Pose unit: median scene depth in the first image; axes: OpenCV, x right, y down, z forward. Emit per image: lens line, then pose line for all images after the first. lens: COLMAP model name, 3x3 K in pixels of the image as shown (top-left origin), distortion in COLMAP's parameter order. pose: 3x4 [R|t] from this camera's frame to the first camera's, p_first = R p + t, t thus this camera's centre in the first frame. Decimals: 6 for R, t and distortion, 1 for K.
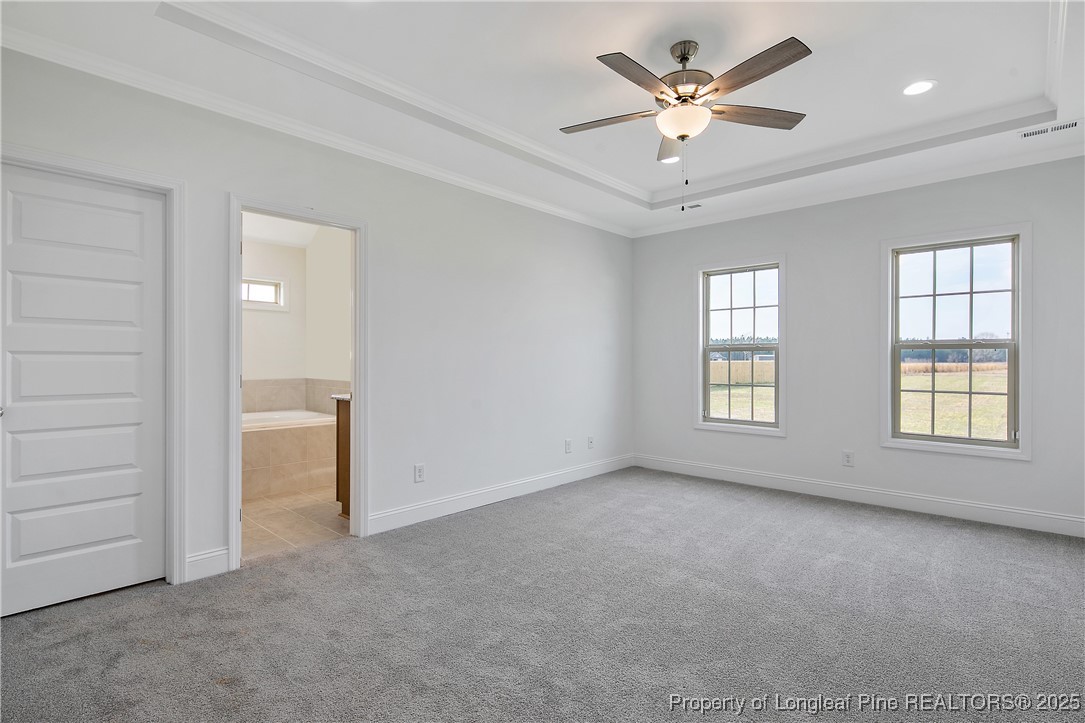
lens RADIAL K [[527.2, 0, 538.2], [0, 527.2, 357.4], [0, 0, 1]] dist [-0.000202, -0.000610]
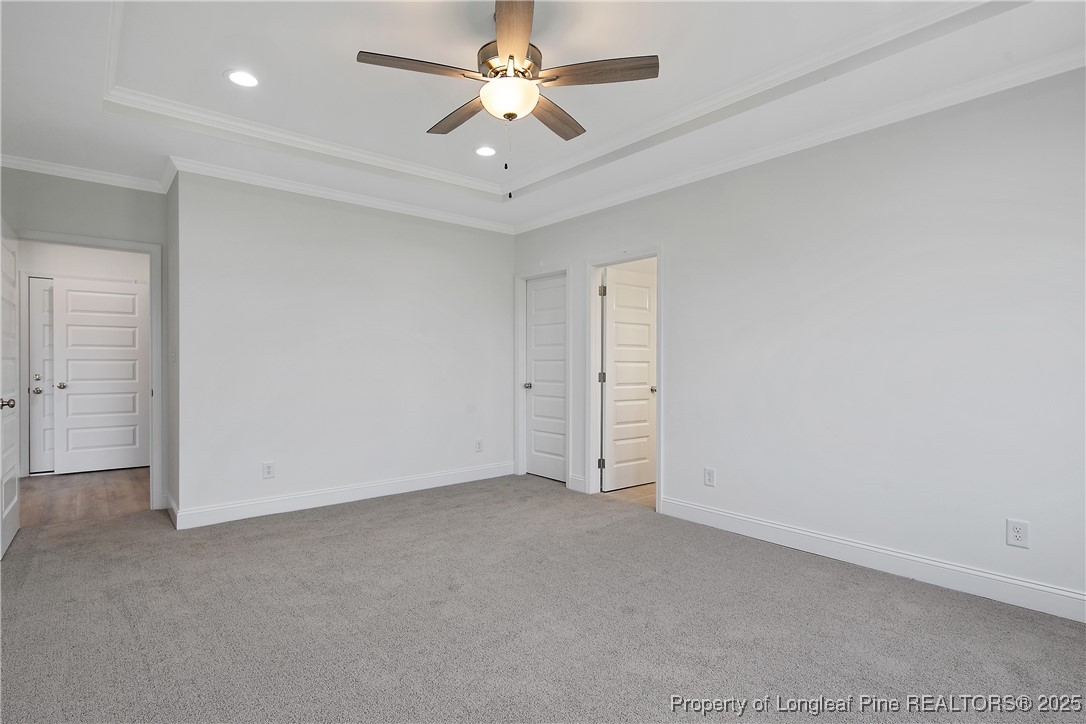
lens RADIAL K [[530.2, 0, 538.8], [0, 530.2, 358.3], [0, 0, 1]] dist [0.000492, -0.000556]
pose [[-0.115214, -0.015959, -0.993212, 1.136371], [0.001450, 0.999867, -0.016234, 0.017531], [0.993340, -0.003310, -0.115176, 1.123159]]
